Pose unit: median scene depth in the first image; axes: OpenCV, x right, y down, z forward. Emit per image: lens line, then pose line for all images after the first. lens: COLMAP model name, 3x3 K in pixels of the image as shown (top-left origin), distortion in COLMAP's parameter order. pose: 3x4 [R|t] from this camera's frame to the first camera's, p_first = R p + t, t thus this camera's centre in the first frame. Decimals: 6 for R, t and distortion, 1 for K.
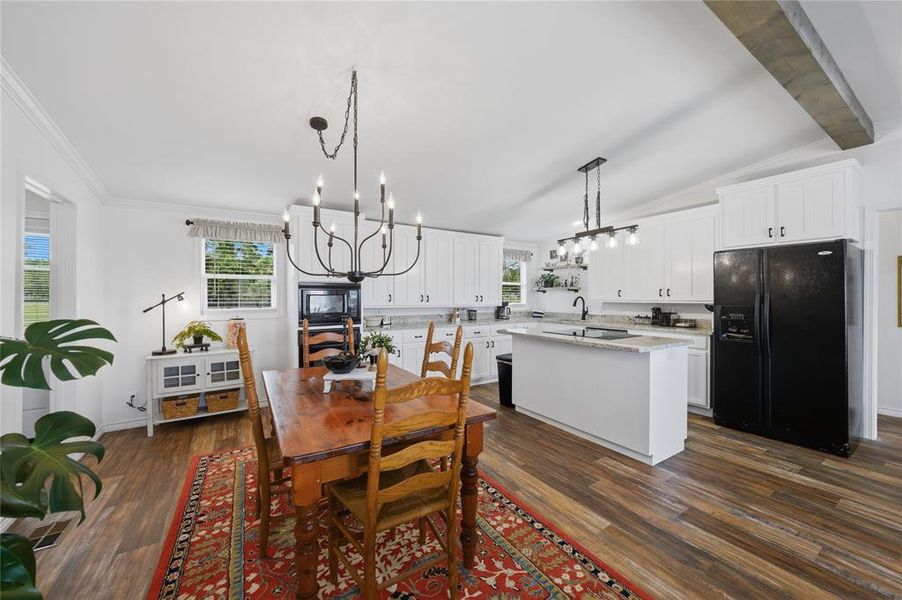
lens RADIAL K [[337.3, 0, 450.5], [0, 337.3, 298.6], [0, 0, 1]] dist [-0.012244, 0.001026]
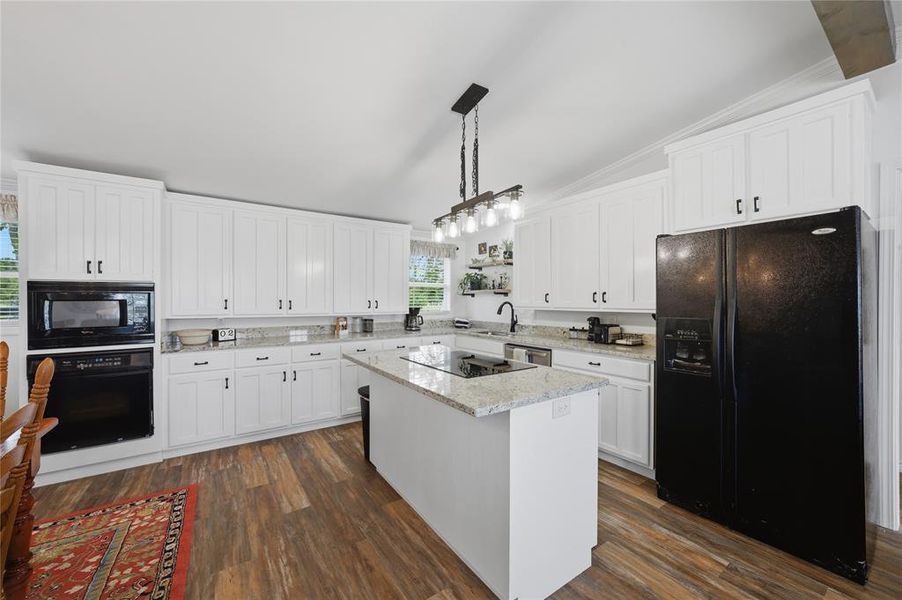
lens RADIAL K [[346.0, 0, 448.6], [0, 346.0, 301.8], [0, 0, 1]] dist [-0.012380, 0.002107]
pose [[0.999260, 0.000817, 0.038468, 0.327471], [-0.000776, 0.999999, -0.001098, -0.007526], [-0.038468, 0.001067, 0.999259, 0.314502]]
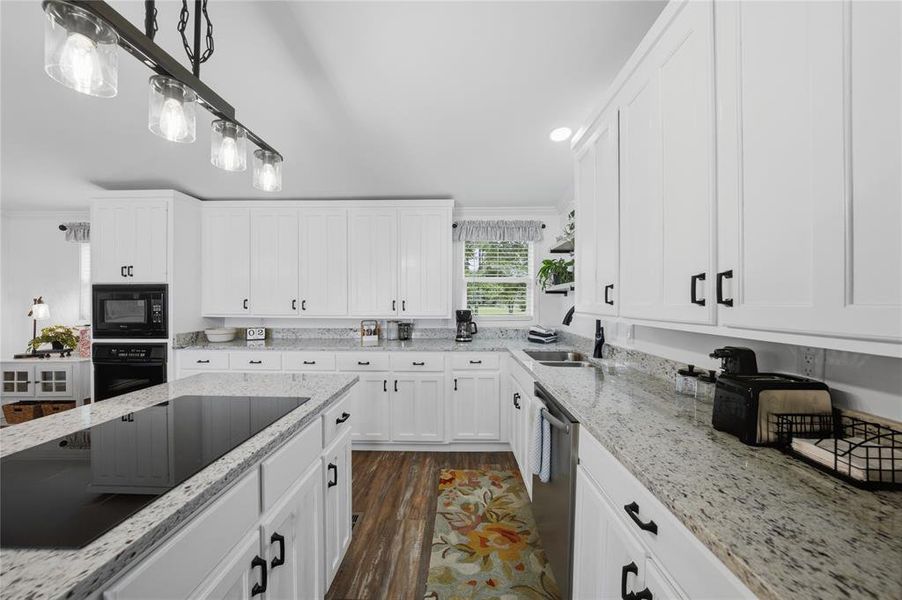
lens RADIAL K [[320.6, 0, 450.0], [0, 320.6, 300.6], [0, 0, 1]] dist [-0.013507, 0.001190]
pose [[0.833963, 0.001917, -0.551818, 0.698372], [-0.005810, 0.999969, -0.005307, -0.009599], [0.551790, 0.007632, 0.833948, 0.832918]]
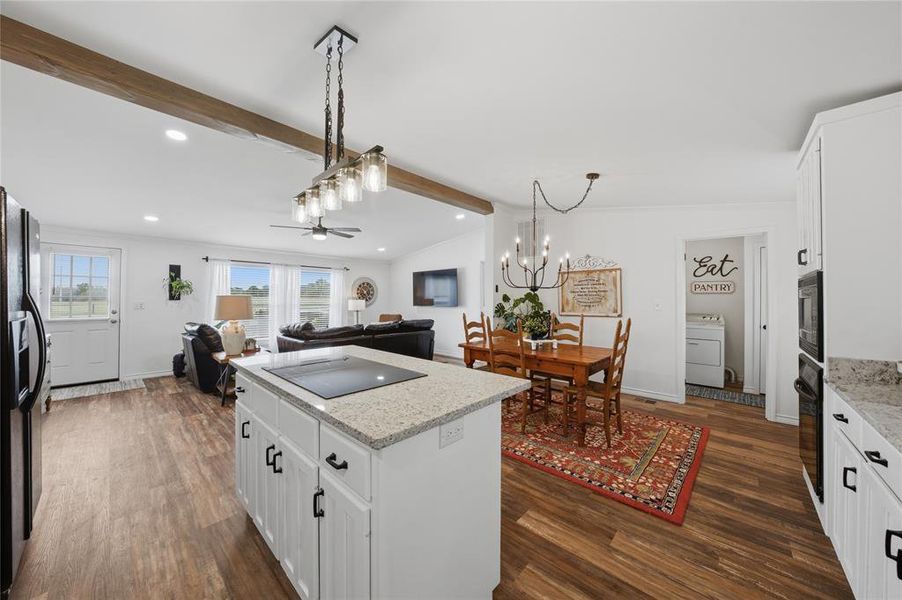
lens RADIAL K [[321.1, 0, 453.0], [0, 321.1, 291.5], [0, 0, 1]] dist [-0.022855, 0.003651]
pose [[-0.963790, -0.008453, -0.266527, 0.342878], [-0.004347, 0.999863, -0.015991, -0.008735], [0.266626, -0.014254, -0.963695, 1.385397]]
